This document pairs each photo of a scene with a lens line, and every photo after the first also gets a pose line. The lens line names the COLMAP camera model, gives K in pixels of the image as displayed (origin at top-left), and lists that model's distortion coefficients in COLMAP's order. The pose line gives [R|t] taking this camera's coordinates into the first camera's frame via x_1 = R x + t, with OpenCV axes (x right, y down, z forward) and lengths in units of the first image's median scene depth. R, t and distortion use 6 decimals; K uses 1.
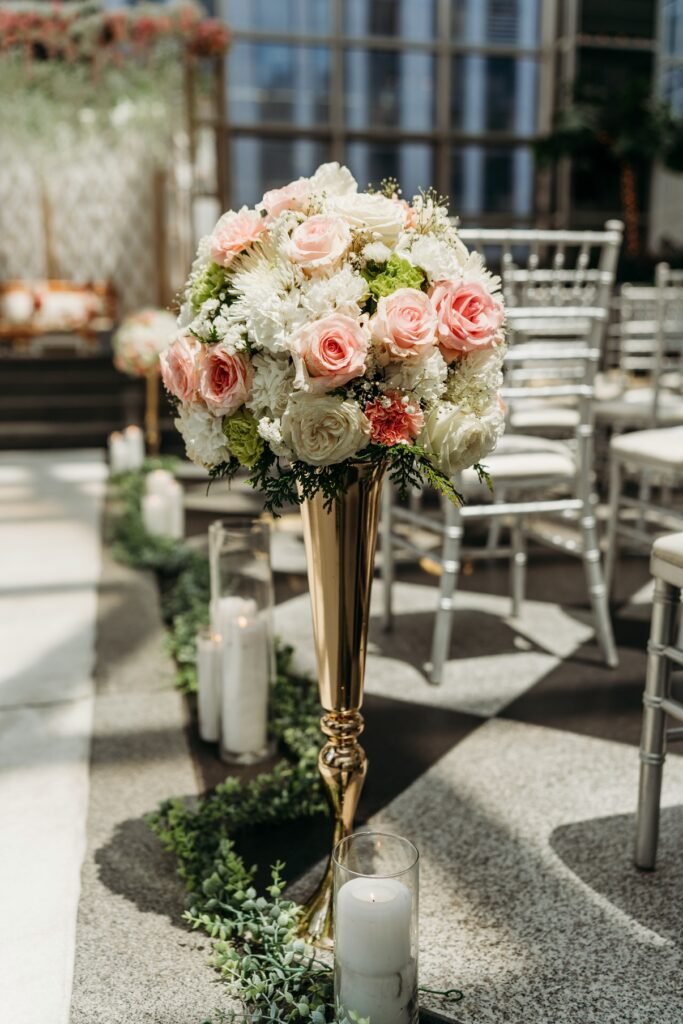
lens RADIAL K [[914.4, 0, 341.0], [0, 914.4, 510.9], [0, 0, 1]] dist [-0.048012, -0.000503]
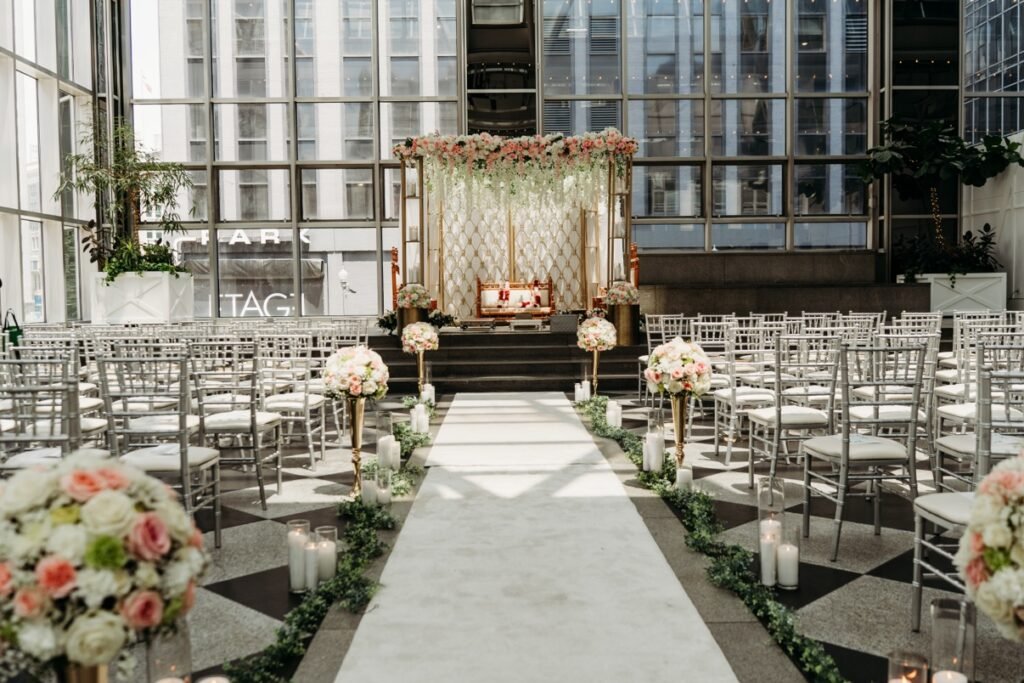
lens RADIAL K [[914.4, 0, 512.6], [0, 914.4, 339.7], [0, 0, 1]] dist [-0.048012, -0.000503]
pose [[0.973760, 0.010336, -0.227343, 0.050129], [-0.039961, 0.991213, -0.126094, 0.067062], [0.224042, 0.131870, 0.965616, -0.844610]]
